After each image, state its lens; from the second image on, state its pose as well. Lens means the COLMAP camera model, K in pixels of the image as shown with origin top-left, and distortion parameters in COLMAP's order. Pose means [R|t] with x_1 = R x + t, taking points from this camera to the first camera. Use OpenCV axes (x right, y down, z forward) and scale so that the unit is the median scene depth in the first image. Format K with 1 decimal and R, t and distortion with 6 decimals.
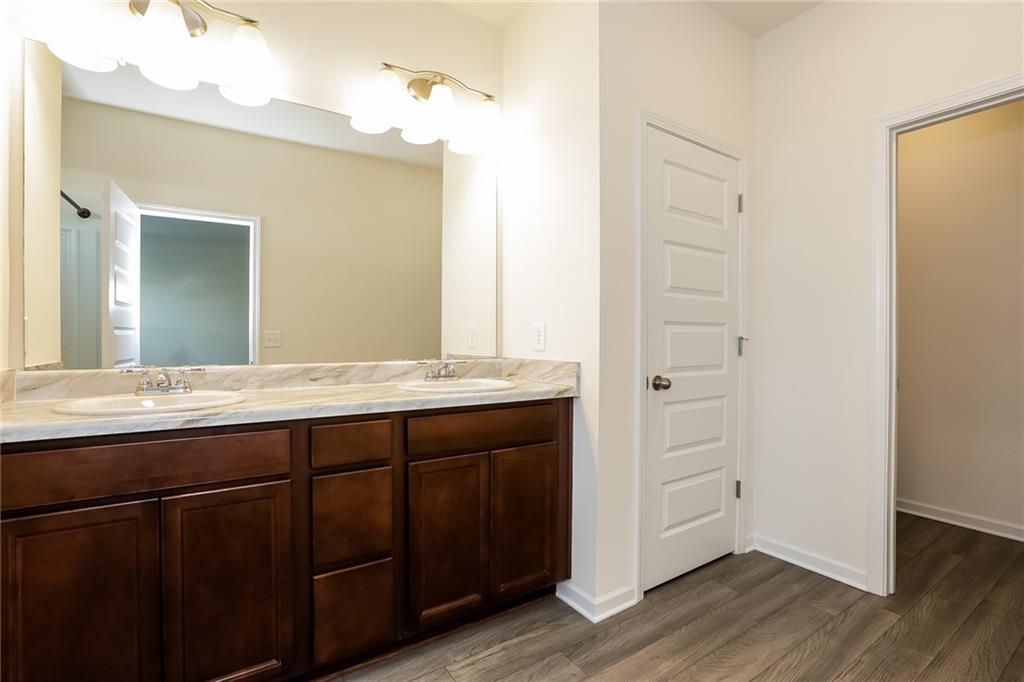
lens RADIAL K [[472.5, 0, 512.0], [0, 472.5, 341.0], [0, 0, 1]] dist [-0.033164, 0.000111]
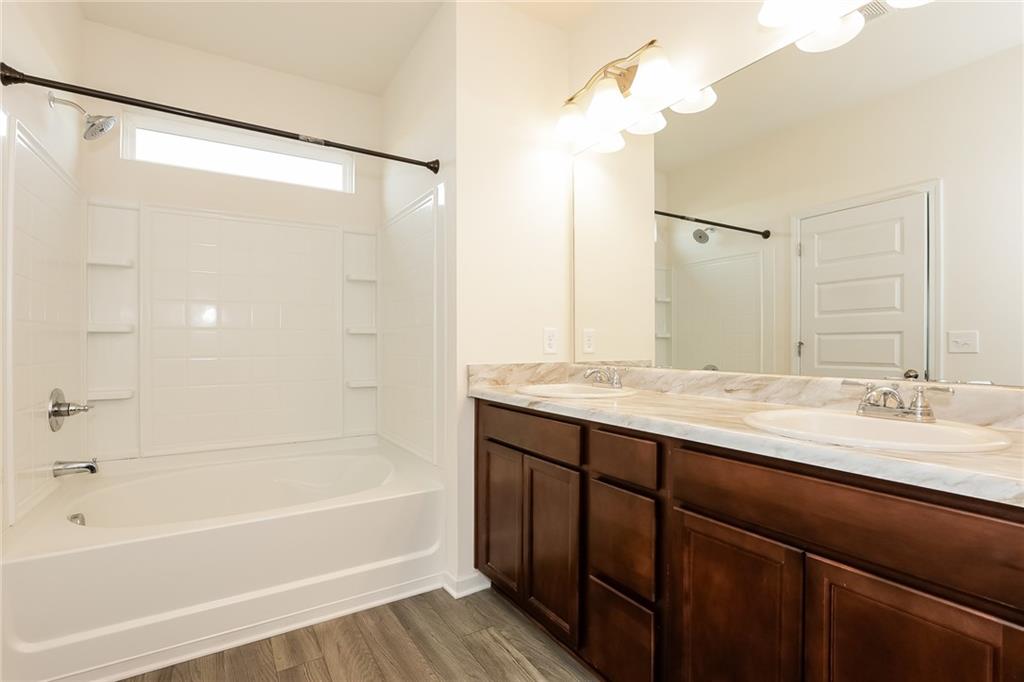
lens RADIAL K [[472.5, 0, 512.0], [0, 472.5, 341.0], [0, 0, 1]] dist [-0.033164, 0.000111]
pose [[-0.018163, -0.006960, -0.999811, 0.459824], [-0.003275, 0.999971, -0.006901, -0.002259], [0.999830, 0.003149, -0.018185, 0.630162]]
